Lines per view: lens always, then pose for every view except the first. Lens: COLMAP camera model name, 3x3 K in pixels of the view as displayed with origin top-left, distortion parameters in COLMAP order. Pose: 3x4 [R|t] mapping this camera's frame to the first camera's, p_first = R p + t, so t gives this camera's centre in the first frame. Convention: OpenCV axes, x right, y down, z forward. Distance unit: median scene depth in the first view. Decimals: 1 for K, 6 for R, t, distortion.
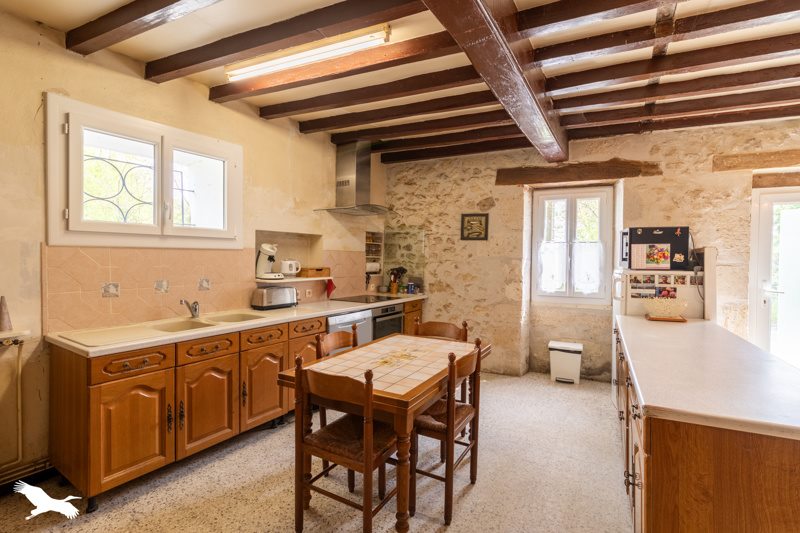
lens RADIAL K [[364.4, 0, 400.5], [0, 364.4, 263.2], [0, 0, 1]] dist [-0.000211, 0.000038]
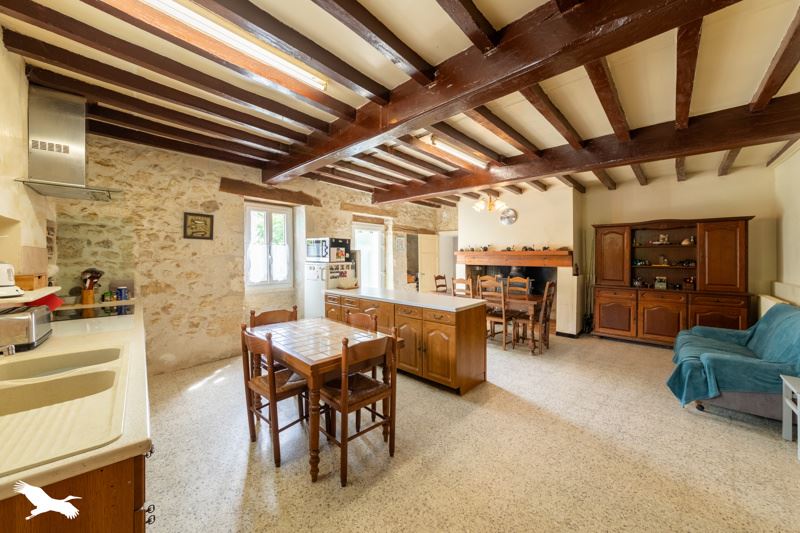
lens RADIAL K [[304.8, 0, 401.2], [0, 304.8, 261.3], [0, 0, 1]] dist [-0.000168, 0.000060]
pose [[0.278544, -0.022827, 0.960152, -0.479944], [0.018487, 0.999660, 0.018403, -0.005415], [-0.960246, 0.012625, 0.278871, 0.206282]]
